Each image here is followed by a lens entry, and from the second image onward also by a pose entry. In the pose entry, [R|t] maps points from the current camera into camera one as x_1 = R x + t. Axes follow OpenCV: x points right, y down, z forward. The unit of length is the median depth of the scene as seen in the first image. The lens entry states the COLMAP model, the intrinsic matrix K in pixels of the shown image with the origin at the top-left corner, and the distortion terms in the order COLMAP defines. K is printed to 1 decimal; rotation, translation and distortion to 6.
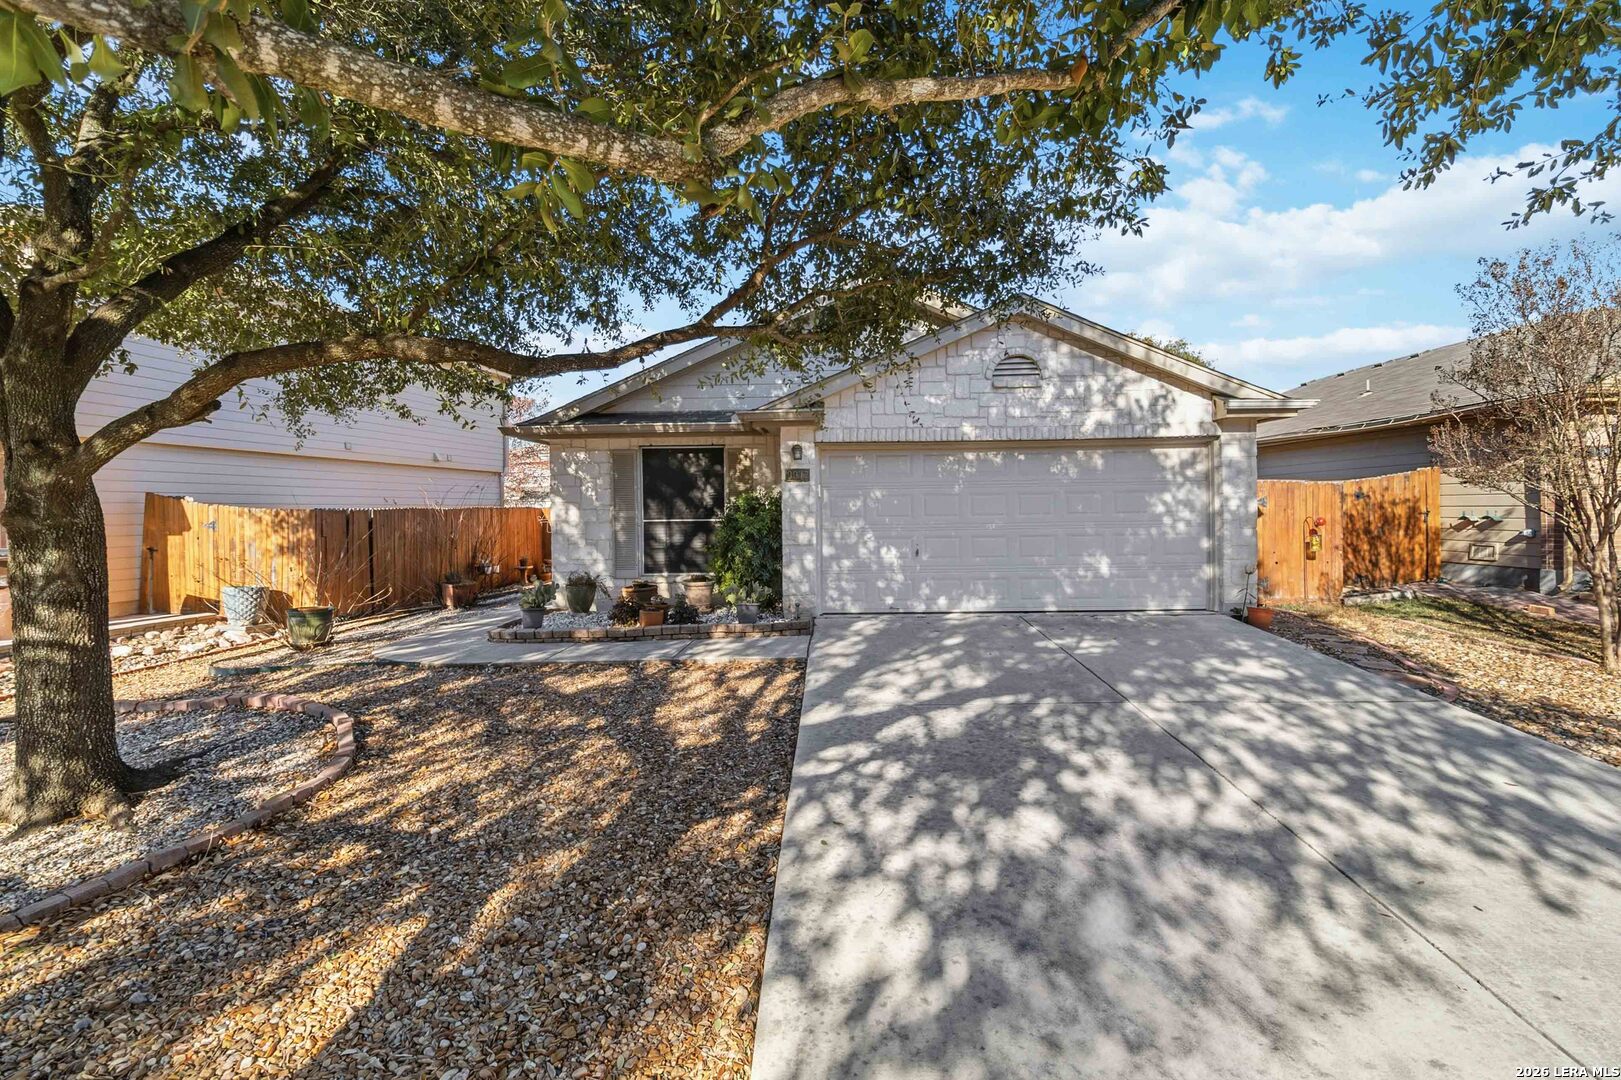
lens RADIAL K [[748.7, 0, 818.9], [0, 748.7, 527.7], [0, 0, 1]] dist [-0.000036, 0.000224]
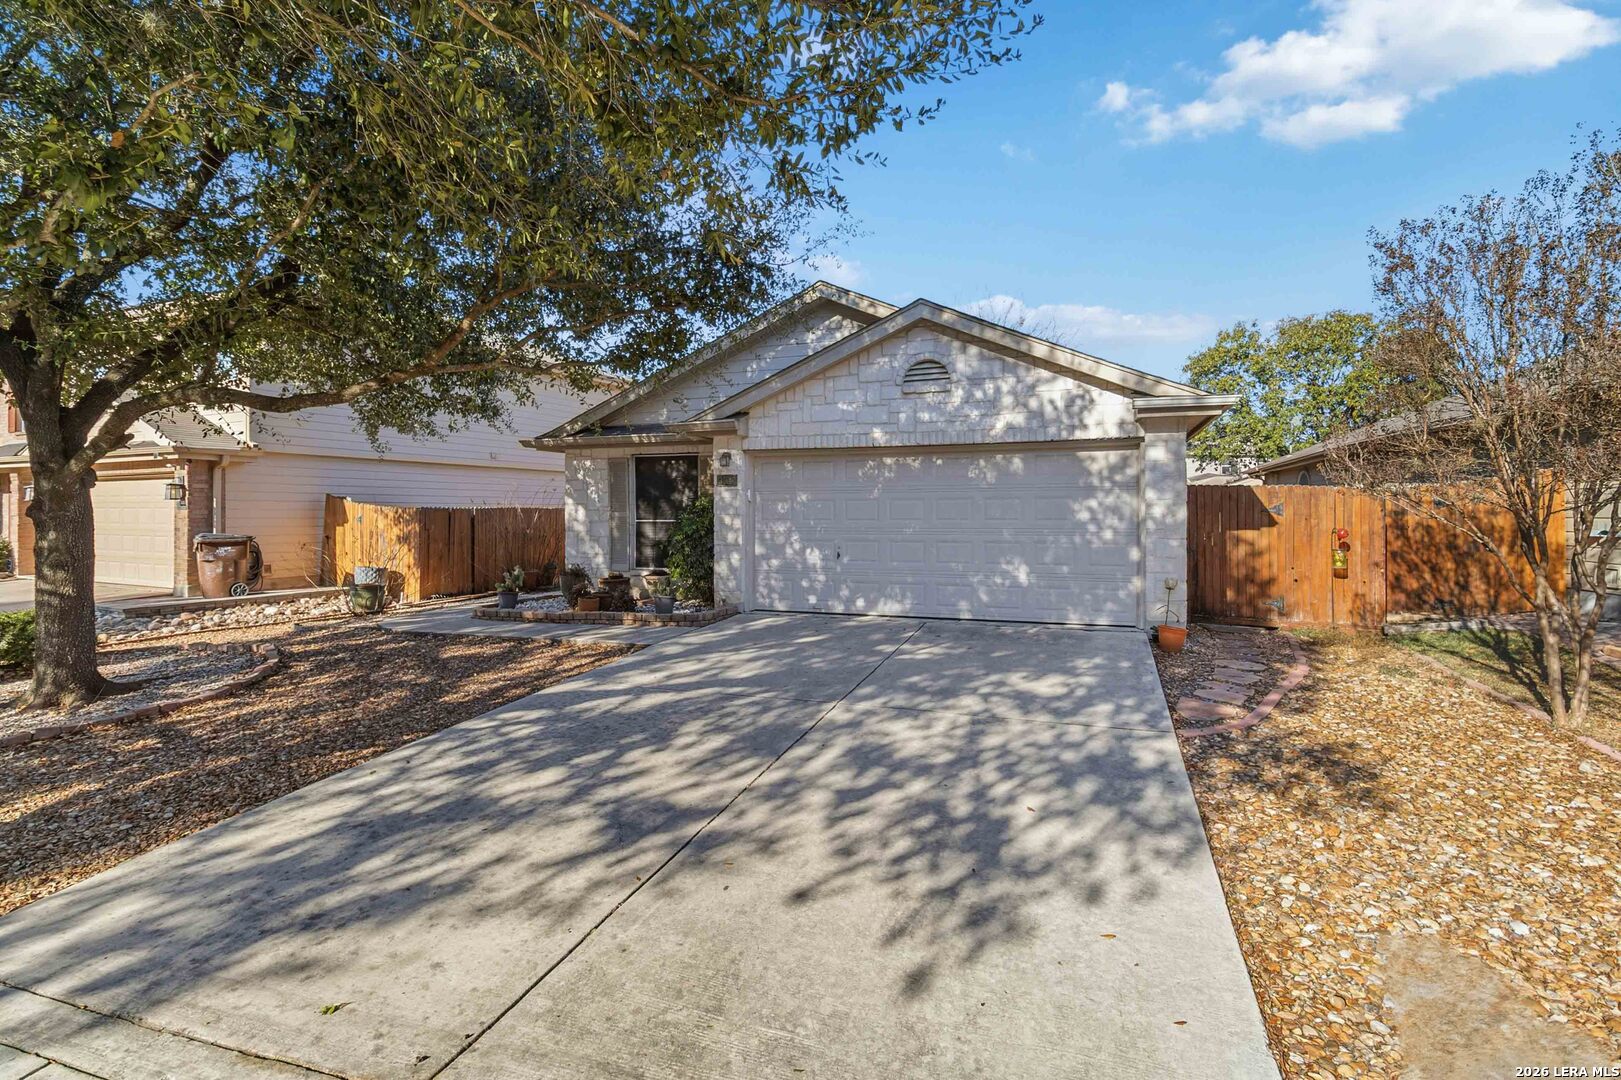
lens RADIAL K [[760.4, 0, 823.0], [0, 760.4, 517.9], [0, 0, 1]] dist [0.000298, 0.000625]
pose [[0.951553, 0.013823, -0.307173, 0.447403], [-0.018584, 0.999748, -0.012580, -0.004310], [0.306921, 0.017680, 0.951571, -0.005708]]
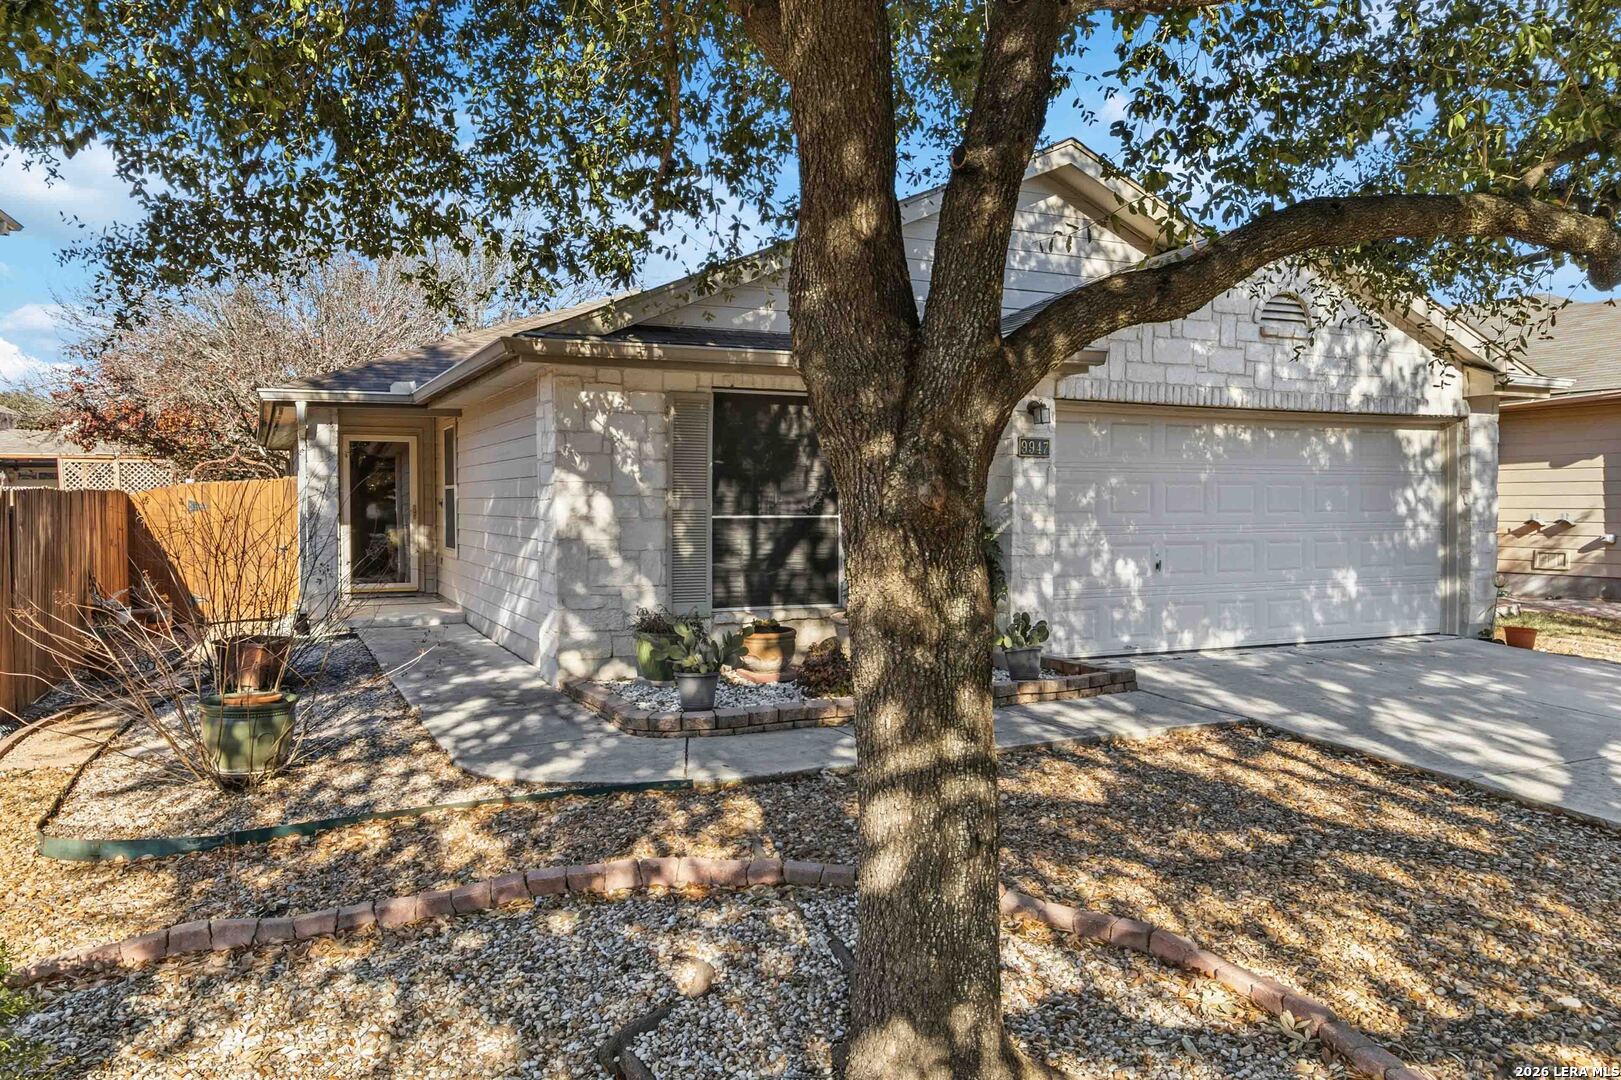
lens RADIAL K [[1184.9, 0, 886.3], [0, 1184.9, 585.9], [0, 0, 1]] dist [0.003076, 0.138484]
pose [[0.876188, -0.019061, 0.481592, -0.639627], [-0.002952, 0.998987, 0.044910, 0.000951], [-0.481960, -0.040771, 0.875244, 0.165579]]
